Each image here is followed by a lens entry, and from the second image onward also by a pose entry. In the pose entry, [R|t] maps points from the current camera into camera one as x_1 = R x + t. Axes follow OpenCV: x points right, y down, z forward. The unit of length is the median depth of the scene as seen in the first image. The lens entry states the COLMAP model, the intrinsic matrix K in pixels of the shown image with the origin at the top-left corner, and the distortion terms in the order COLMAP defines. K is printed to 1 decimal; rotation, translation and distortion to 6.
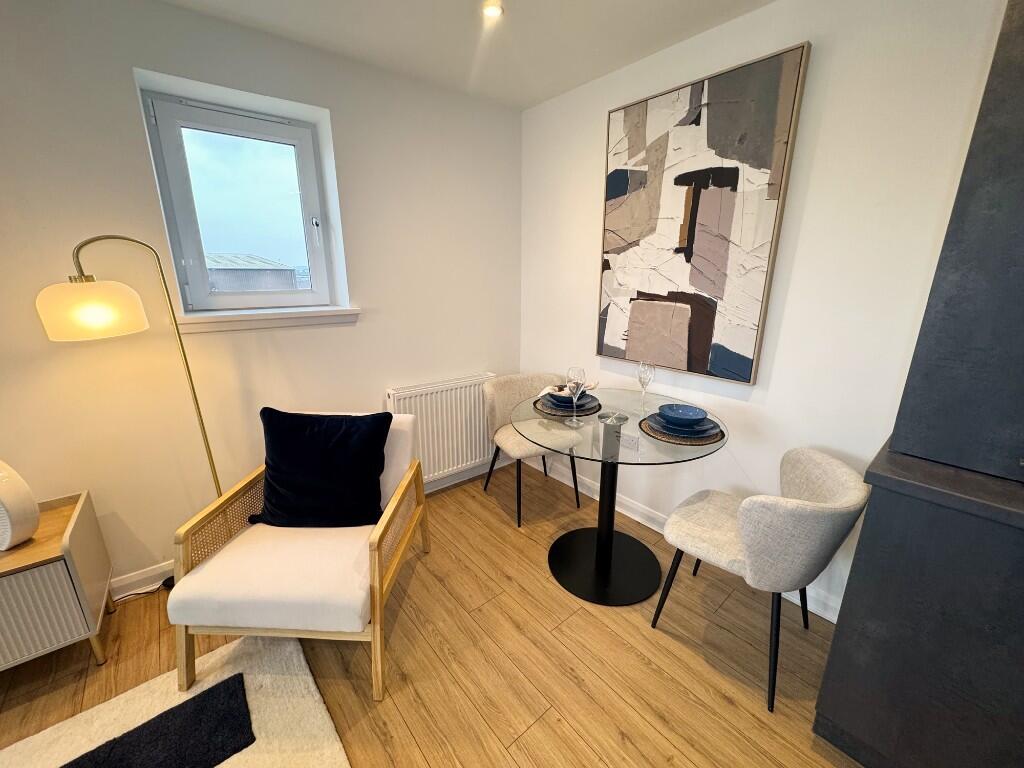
lens RADIAL K [[406.6, 0, 510.9], [0, 406.6, 382.4], [0, 0, 1]] dist [-0.001708, -0.000270]
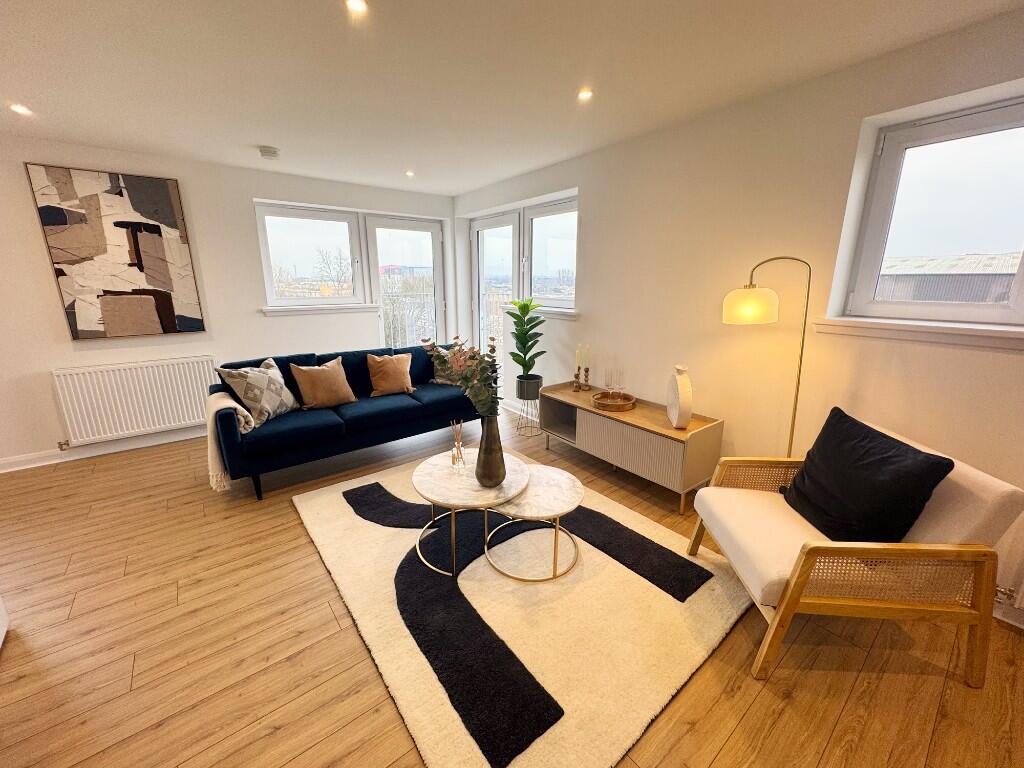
lens RADIAL K [[406.6, 0, 510.9], [0, 406.6, 382.4], [0, 0, 1]] dist [-0.001708, -0.000270]
pose [[-0.030176, 0.243814, -0.969353, 0.429789], [-0.258105, 0.935003, 0.243209, -0.036923], [0.965645, 0.257534, 0.034715, 0.104203]]
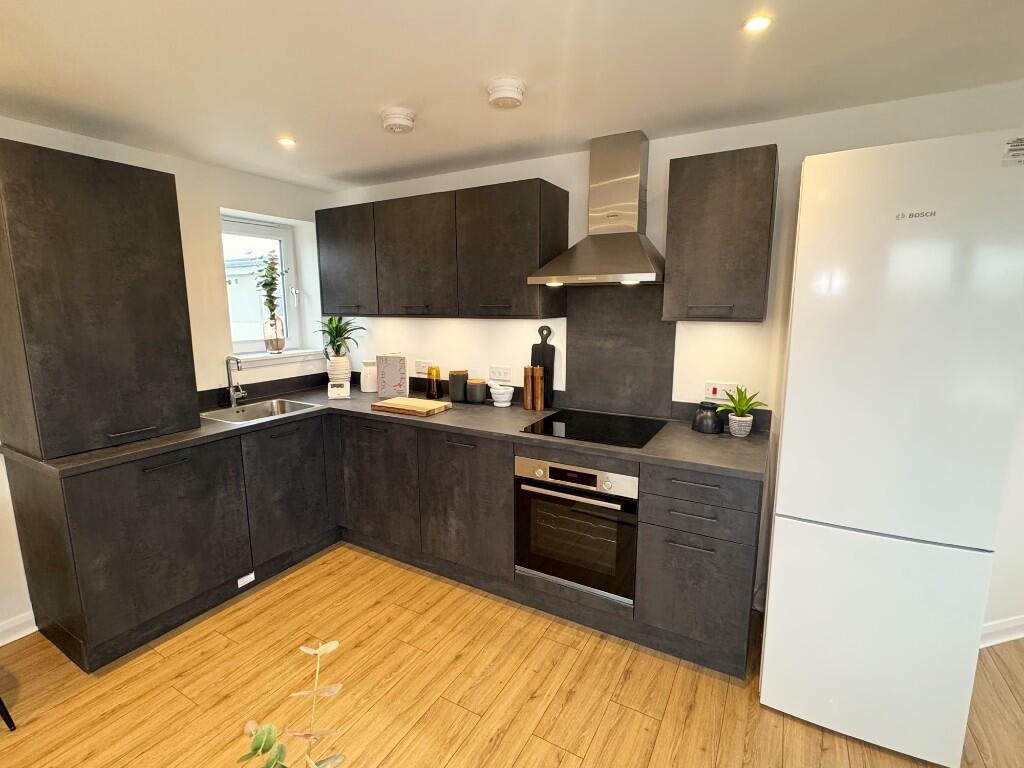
lens RADIAL K [[481.0, 0, 508.8], [0, 481.0, 381.8], [0, 0, 1]] dist [-0.003915, -0.000165]
pose [[-0.344553, -0.151125, 0.926523, -0.778271], [0.247261, 0.937498, 0.244866, -0.070534], [-0.905619, 0.313462, -0.285651, -0.083213]]
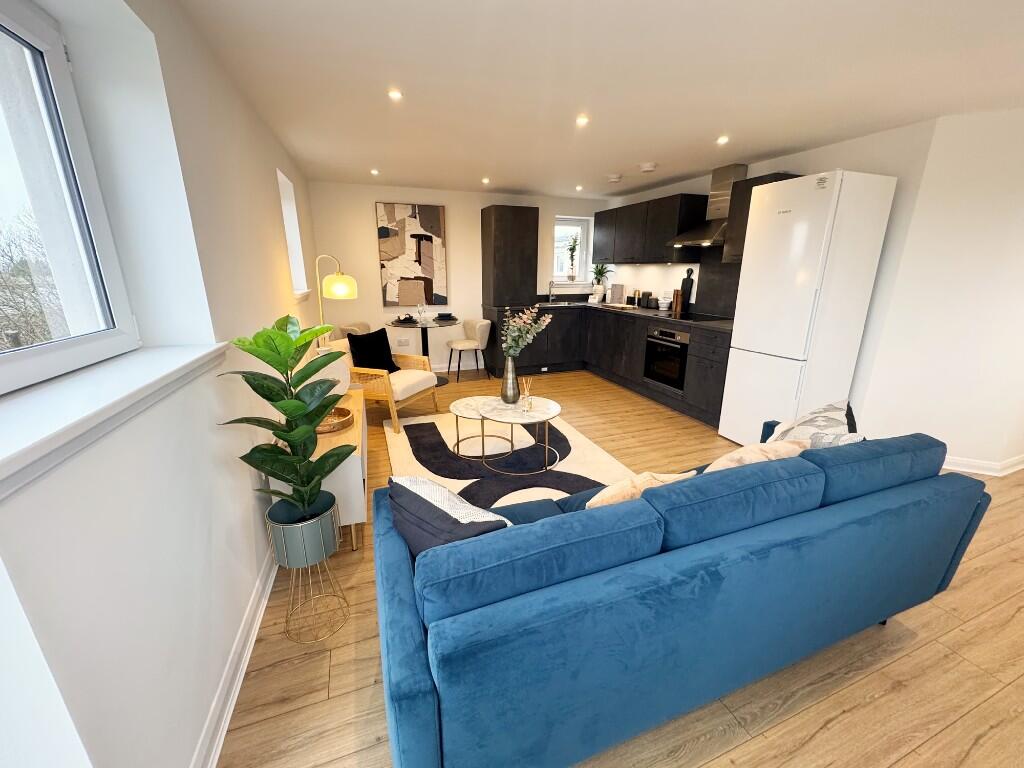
lens RADIAL K [[406.6, 0, 510.9], [0, 406.6, 382.4], [0, 0, 1]] dist [-0.001708, -0.000270]
pose [[0.331062, -0.257527, 0.907787, -2.238298], [0.243441, 0.952780, 0.181510, 0.123168], [-0.911666, 0.160902, 0.378122, -0.534593]]
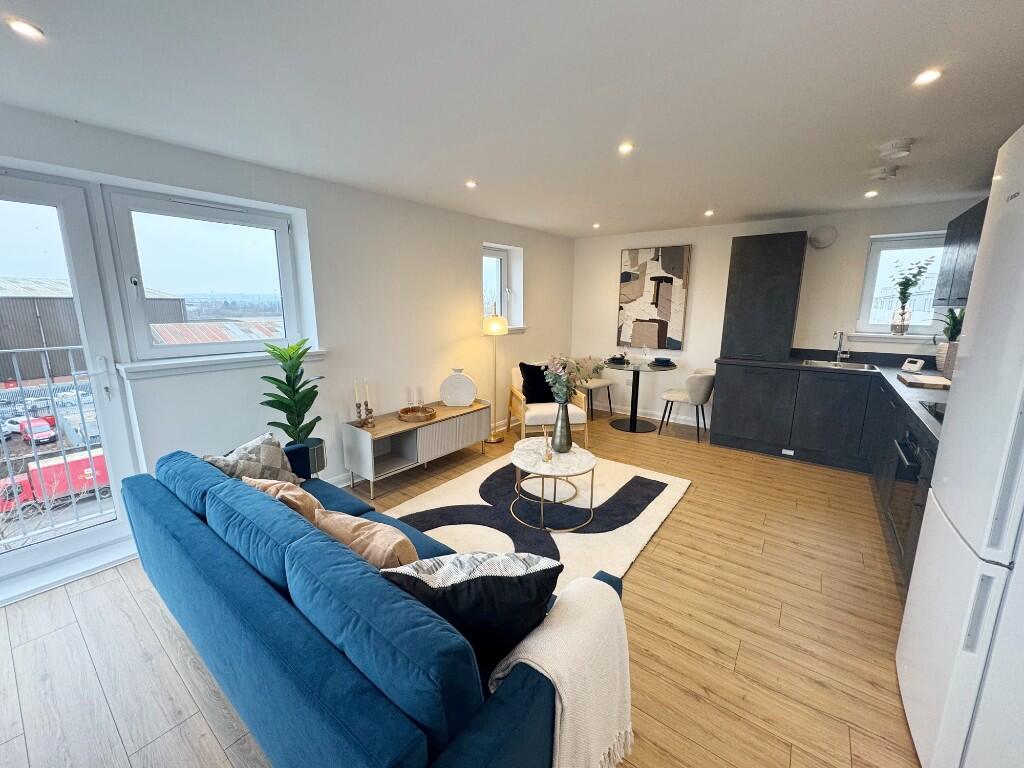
lens RADIAL K [[406.6, 0, 510.9], [0, 406.6, 382.4], [0, 0, 1]] dist [-0.001708, -0.000270]
pose [[0.974498, -0.040652, 0.220684, -1.204083], [0.056026, 0.996385, -0.063859, 0.340332], [-0.217290, 0.074594, 0.973253, -1.486524]]
